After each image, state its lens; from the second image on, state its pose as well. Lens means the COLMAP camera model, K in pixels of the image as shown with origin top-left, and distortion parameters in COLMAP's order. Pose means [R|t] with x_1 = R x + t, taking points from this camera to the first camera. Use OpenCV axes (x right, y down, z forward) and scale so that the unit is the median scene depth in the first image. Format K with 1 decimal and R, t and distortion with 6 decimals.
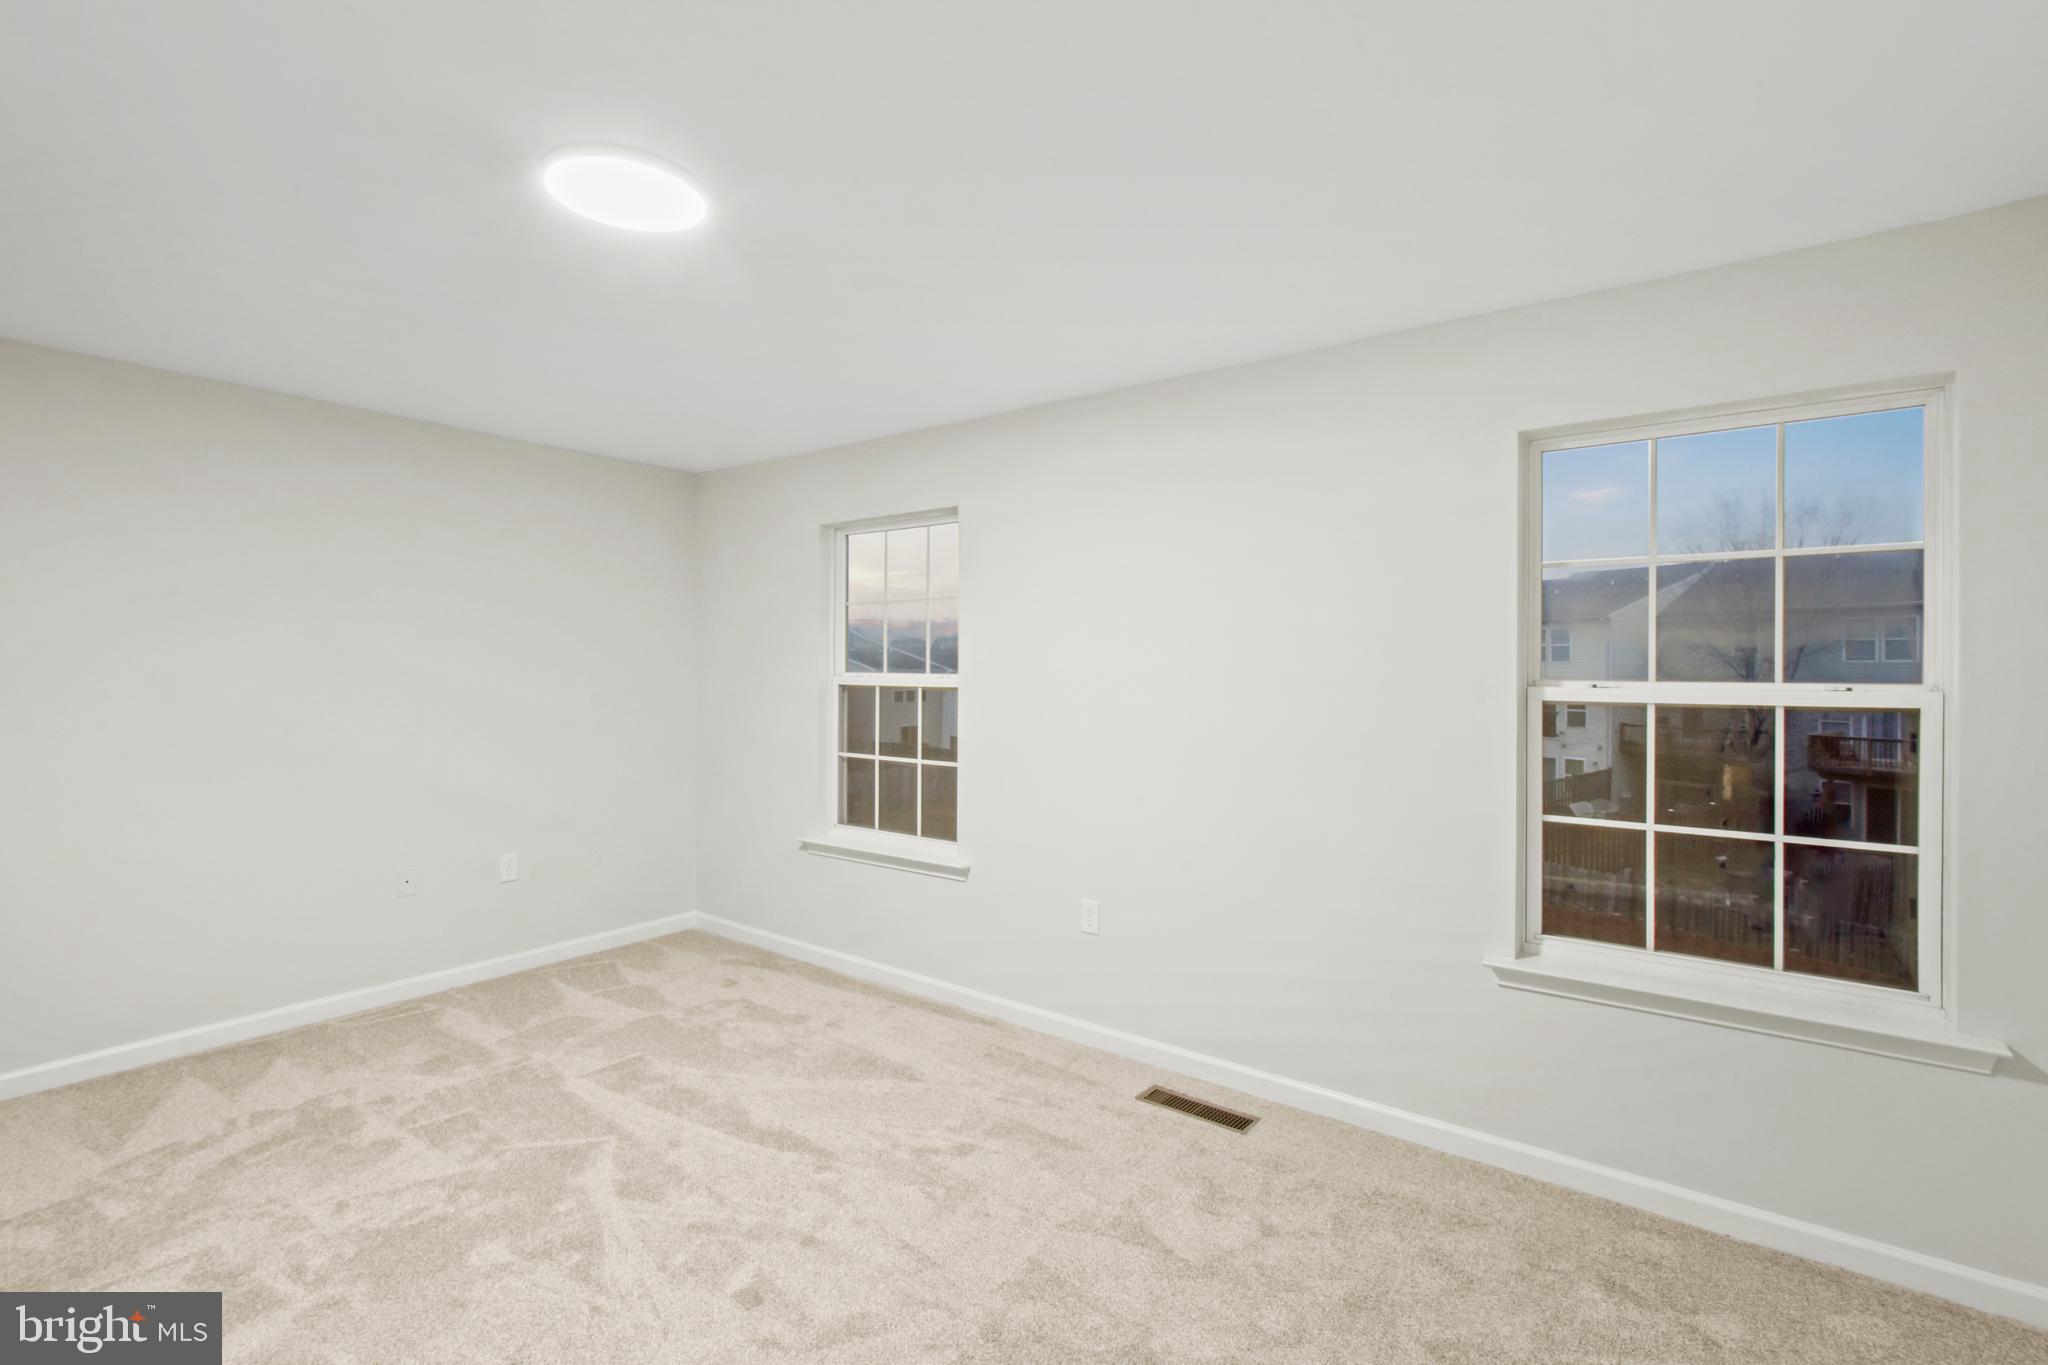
lens RADIAL K [[924.2, 0, 1026.2], [0, 924.2, 667.1], [0, 0, 1]] dist [-0.001385, -0.000459]
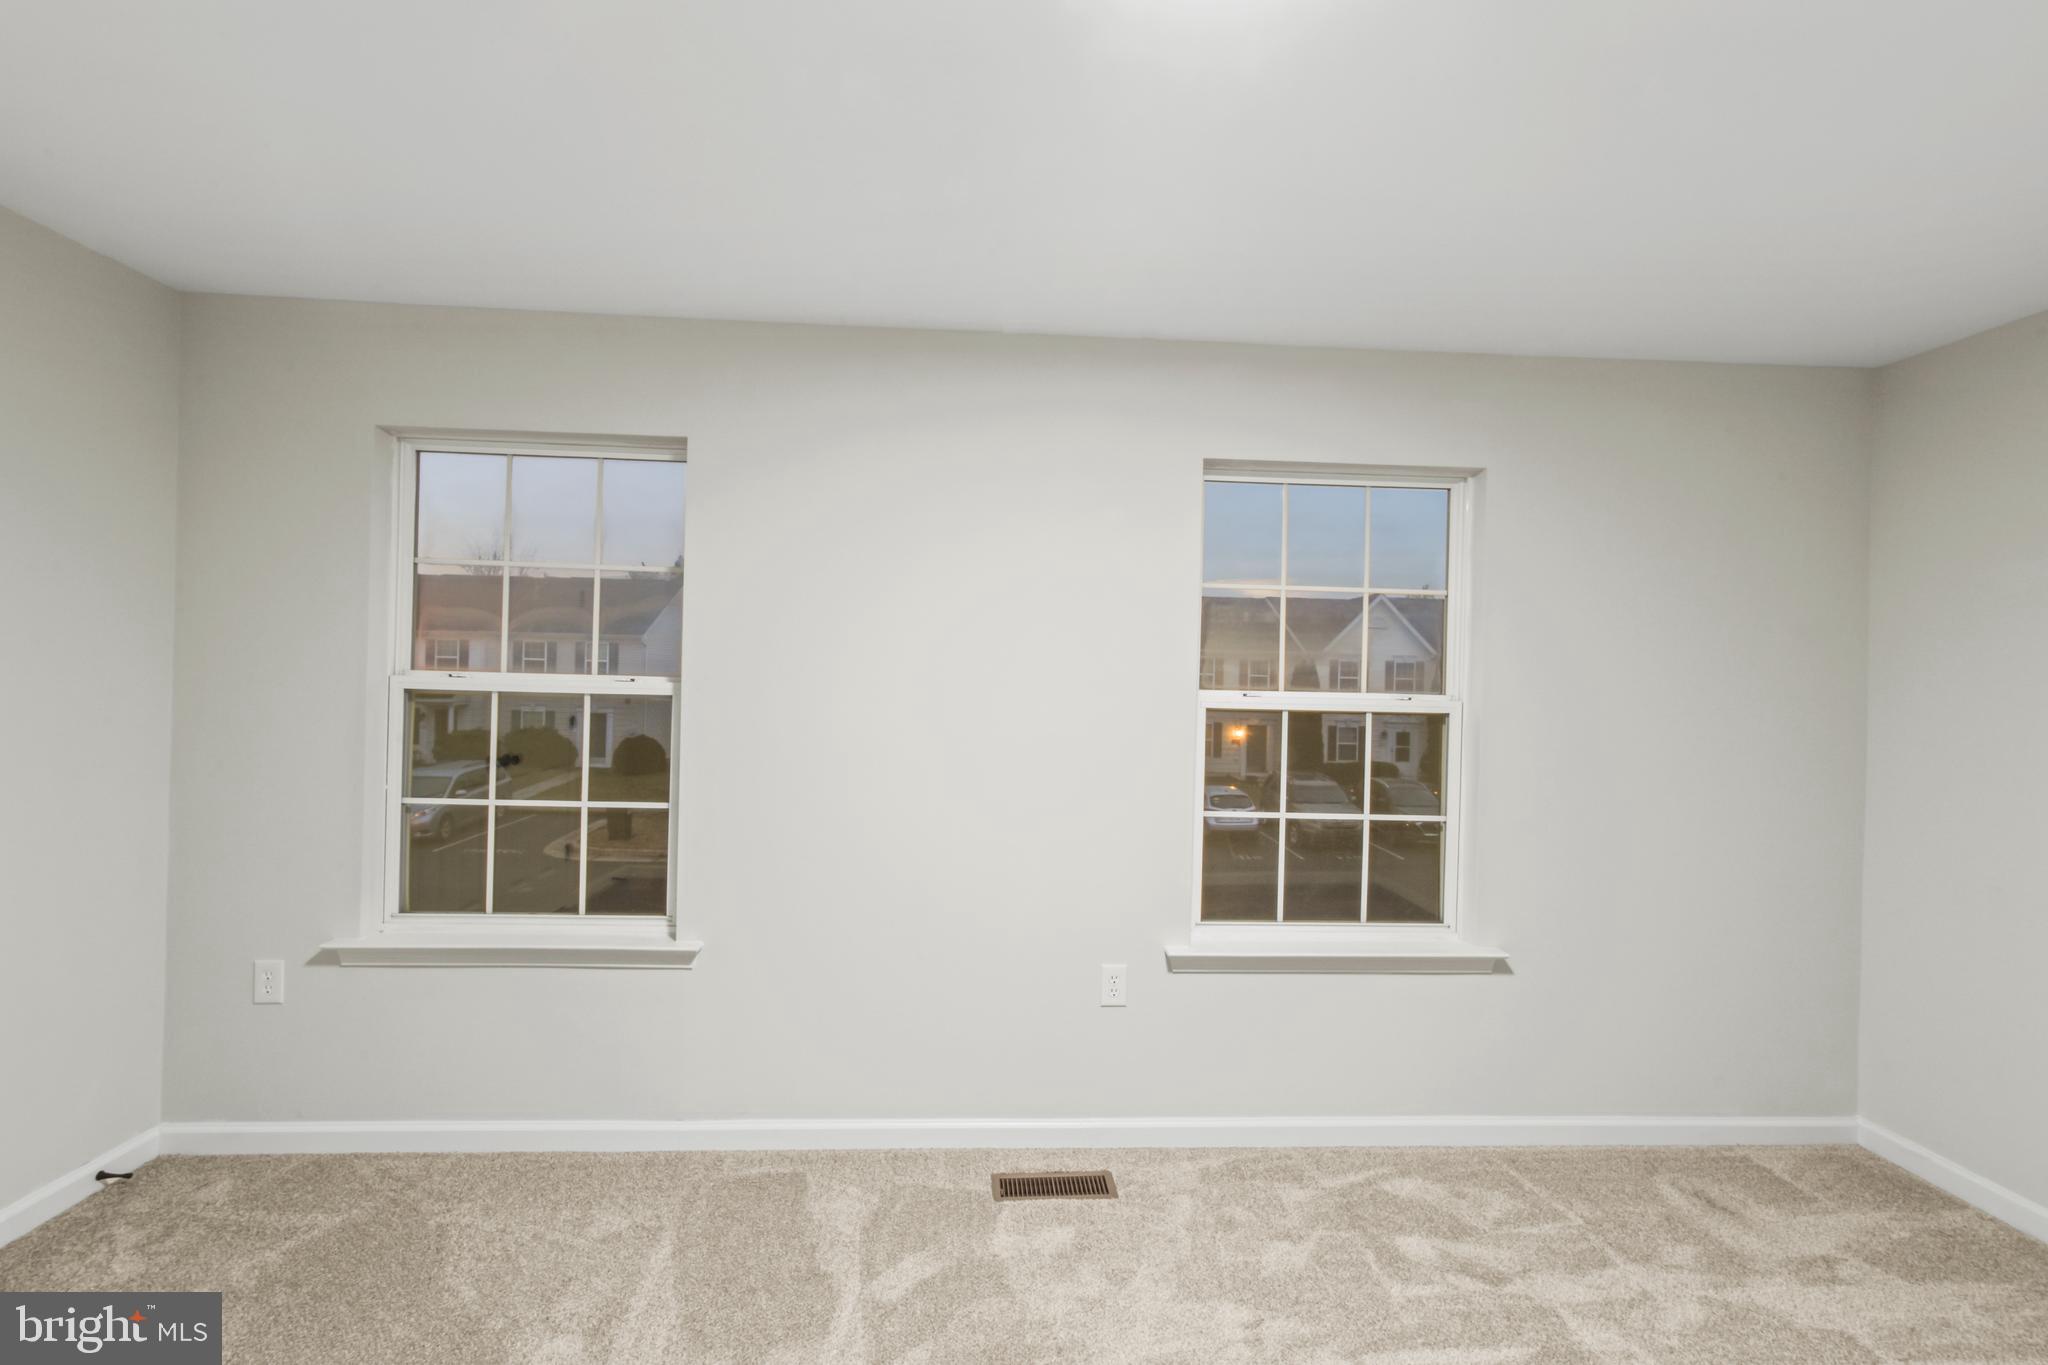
lens RADIAL K [[969.4, 0, 1010.2], [0, 969.4, 672.3], [0, 0, 1]] dist [0.014394, -0.000421]
pose [[0.761621, 0.015021, 0.647849, -0.428811], [-0.020770, 0.999784, 0.001237, -0.002201], [-0.647690, -0.014398, 0.761768, 0.323739]]
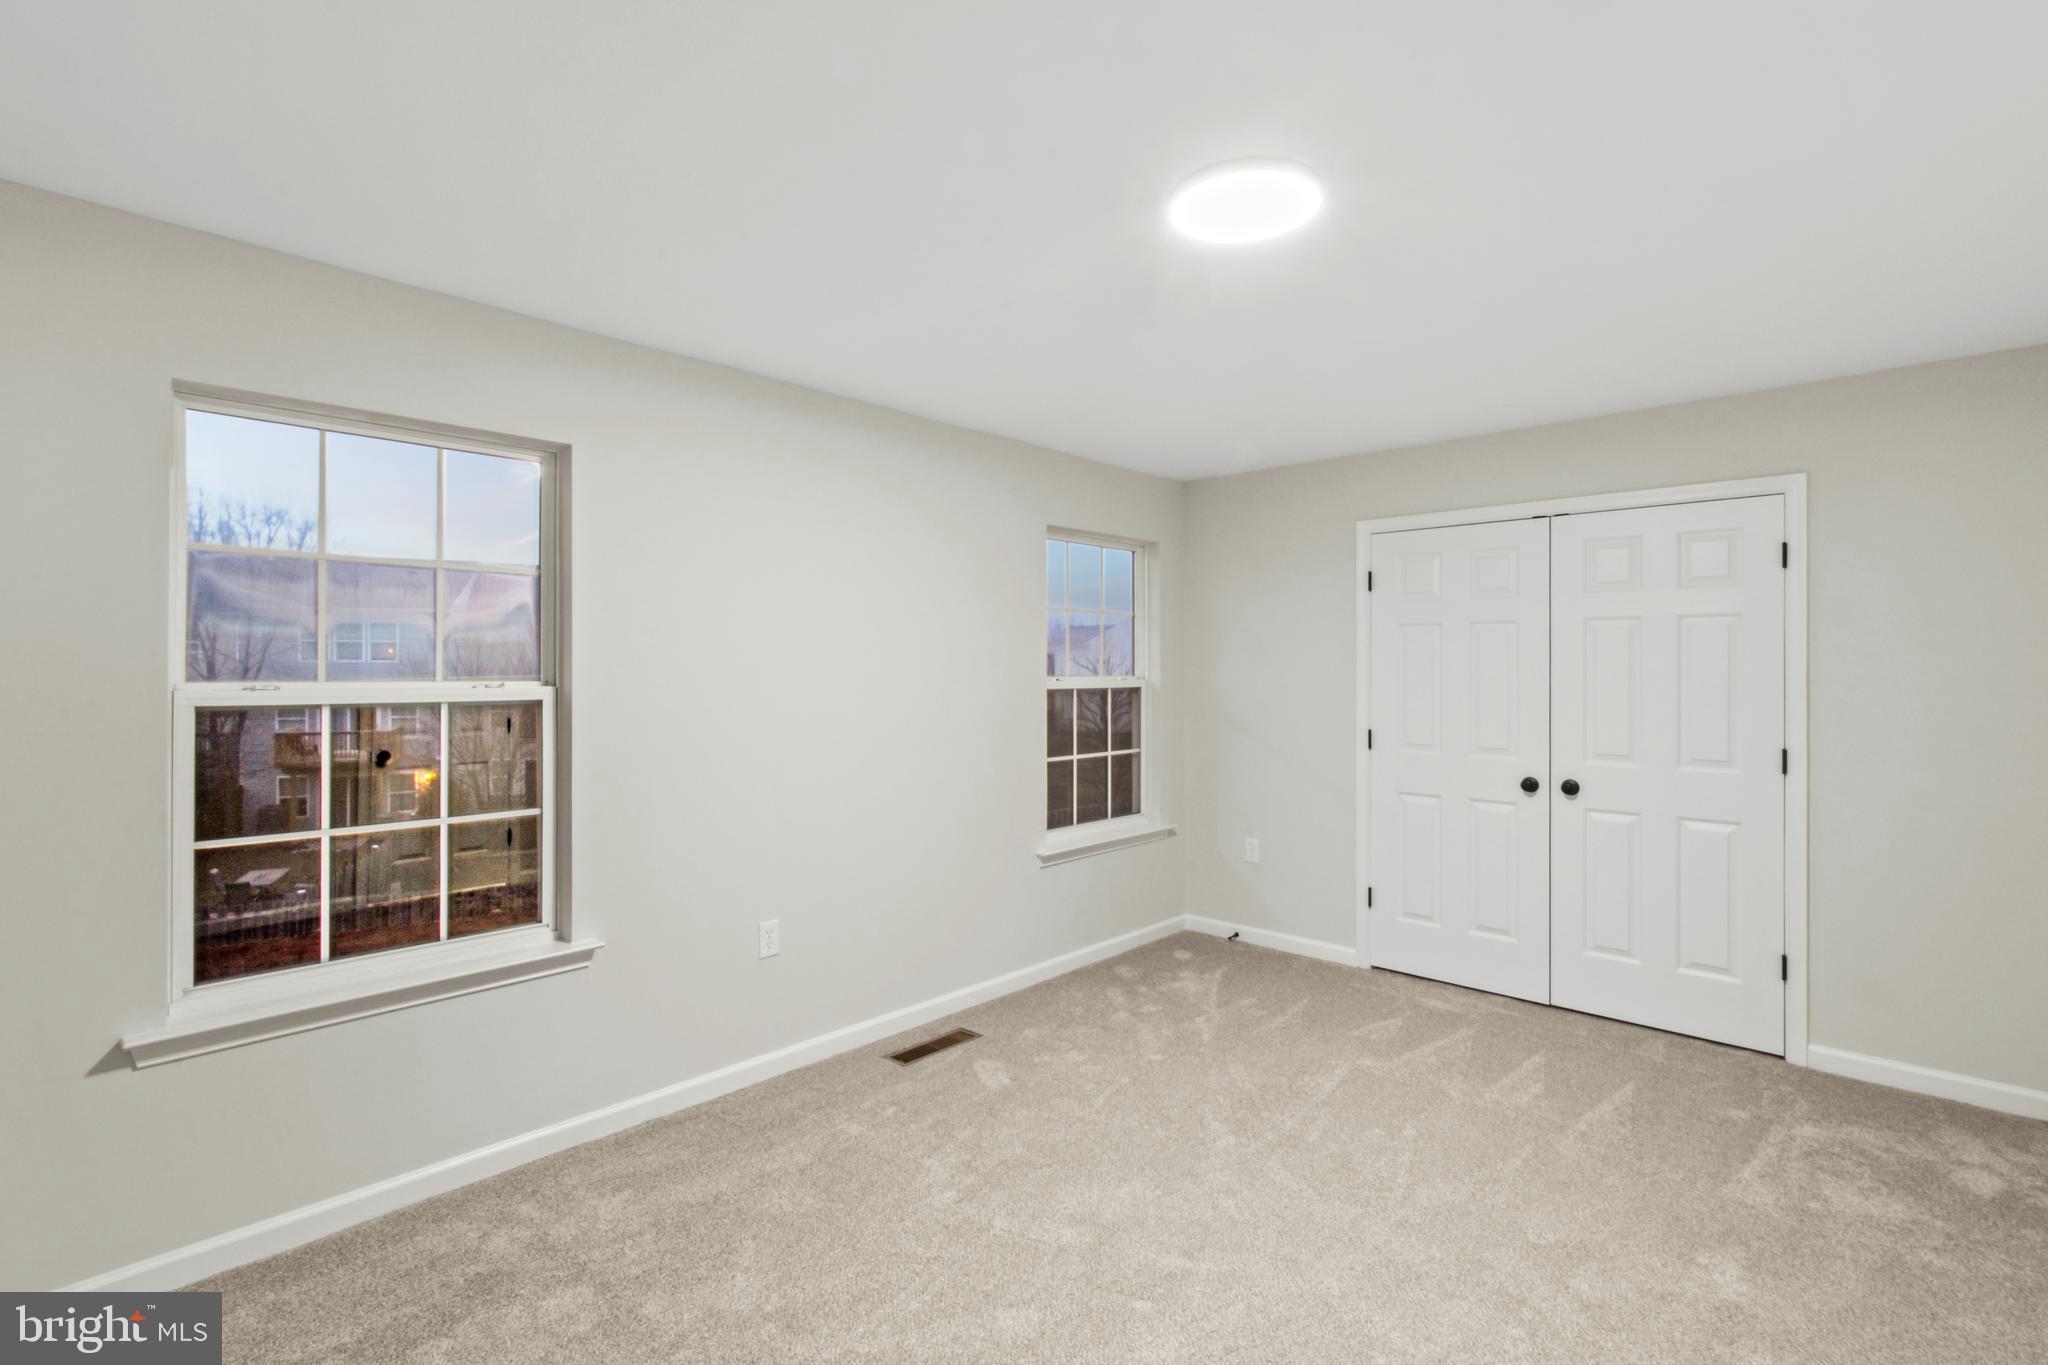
lens RADIAL K [[969.4, 0, 1010.2], [0, 969.4, 672.3], [0, 0, 1]] dist [0.014394, -0.000421]
pose [[0.105930, -0.006065, 0.994355, -0.700736], [-0.001658, 0.999979, 0.006276, -0.003456], [-0.994372, -0.002313, 0.105918, 0.528107]]
